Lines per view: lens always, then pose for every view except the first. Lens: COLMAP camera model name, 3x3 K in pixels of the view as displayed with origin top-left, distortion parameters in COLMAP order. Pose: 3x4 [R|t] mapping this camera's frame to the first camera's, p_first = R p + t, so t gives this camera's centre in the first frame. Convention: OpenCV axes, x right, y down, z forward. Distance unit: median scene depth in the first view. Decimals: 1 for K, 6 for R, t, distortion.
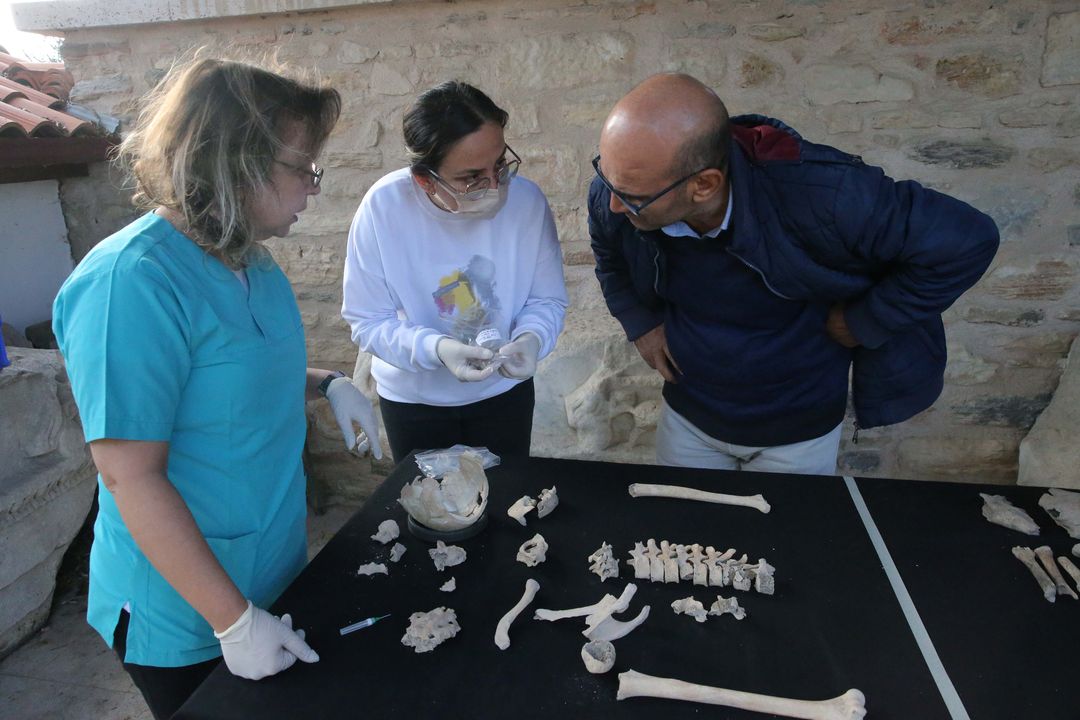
lens RADIAL K [[729.2, 0, 537.6], [0, 729.2, 376.7], [0, 0, 1]] dist [-0.110222, 0.087136]
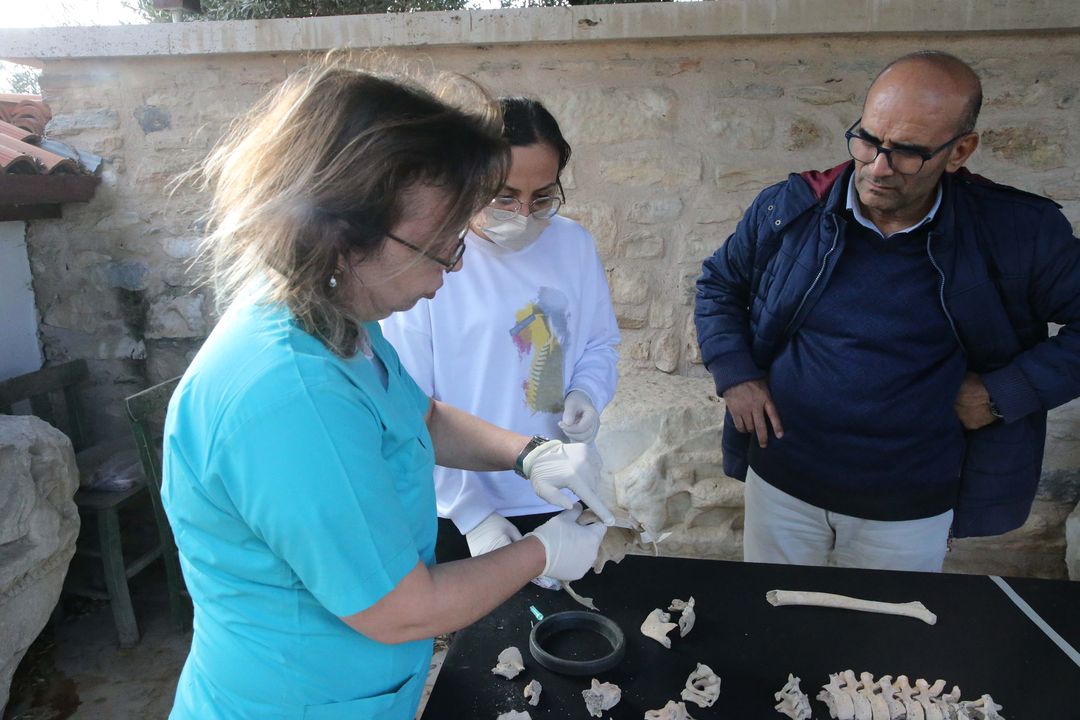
lens RADIAL K [[729.2, 0, 537.6], [0, 729.2, 376.7], [0, 0, 1]] dist [-0.110222, 0.087136]
pose [[0.996385, 0.012630, 0.084004, -0.133832], [-0.006451, 0.997281, -0.073414, -0.025899], [-0.084702, 0.072606, 0.993757, 0.089225]]
